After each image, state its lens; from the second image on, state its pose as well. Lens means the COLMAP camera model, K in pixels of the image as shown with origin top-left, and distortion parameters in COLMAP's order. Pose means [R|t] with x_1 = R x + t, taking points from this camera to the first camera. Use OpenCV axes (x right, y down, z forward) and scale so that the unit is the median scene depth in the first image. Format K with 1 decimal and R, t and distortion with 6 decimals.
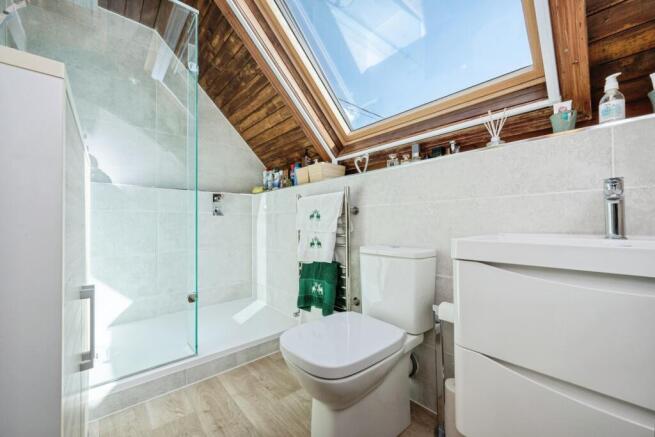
lens RADIAL K [[259.0, 0, 328.9], [0, 259.0, 216.0], [0, 0, 1]] dist [0.001158, 0.000162]
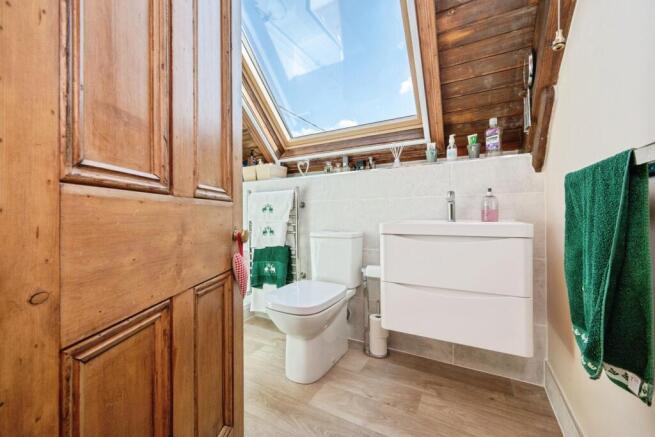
lens RADIAL K [[263.3, 0, 328.5], [0, 263.3, 208.8], [0, 0, 1]] dist [0.000416, -0.000036]
pose [[0.939664, 0.001675, 0.342096, -0.219943], [-0.003345, 0.999985, 0.004292, -0.007324], [-0.342084, -0.005177, 0.939655, -0.269057]]
